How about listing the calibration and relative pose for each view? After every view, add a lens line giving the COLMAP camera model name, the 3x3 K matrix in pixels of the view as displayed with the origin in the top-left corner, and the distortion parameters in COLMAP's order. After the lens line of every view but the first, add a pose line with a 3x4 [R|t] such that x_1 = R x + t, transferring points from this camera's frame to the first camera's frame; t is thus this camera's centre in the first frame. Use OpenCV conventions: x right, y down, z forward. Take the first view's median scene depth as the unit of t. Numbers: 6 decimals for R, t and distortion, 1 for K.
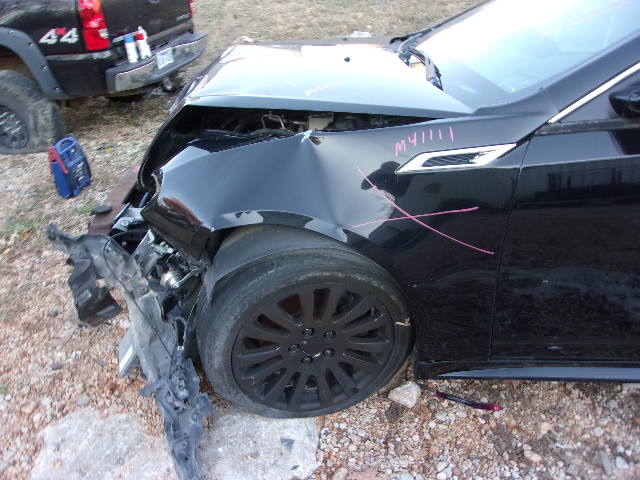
lens RADIAL K [[509.2, 0, 308.1], [0, 509.2, 243.3], [0, 0, 1]] dist [0.002079, 0.019311]
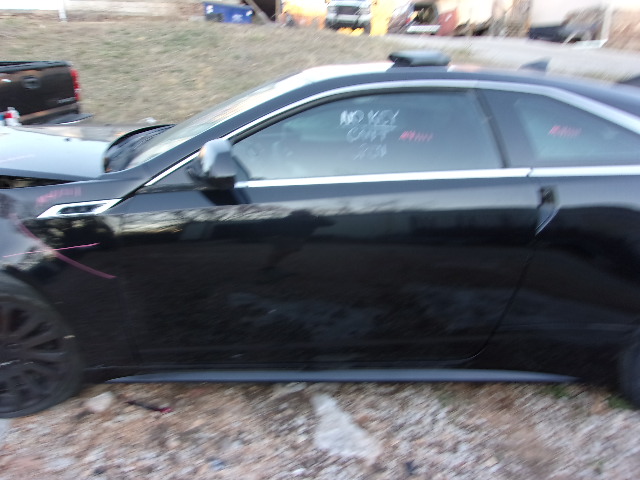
lens RADIAL K [[508.3, 0, 320.0], [0, 508.3, 240.0], [0, 0, 1]] dist [-0.014513, 0.010290]
pose [[0.995128, 0.012501, 0.097791, 0.658736], [0.002639, 0.988195, -0.153182, 0.109424], [-0.098552, 0.152694, 0.983347, -0.344667]]
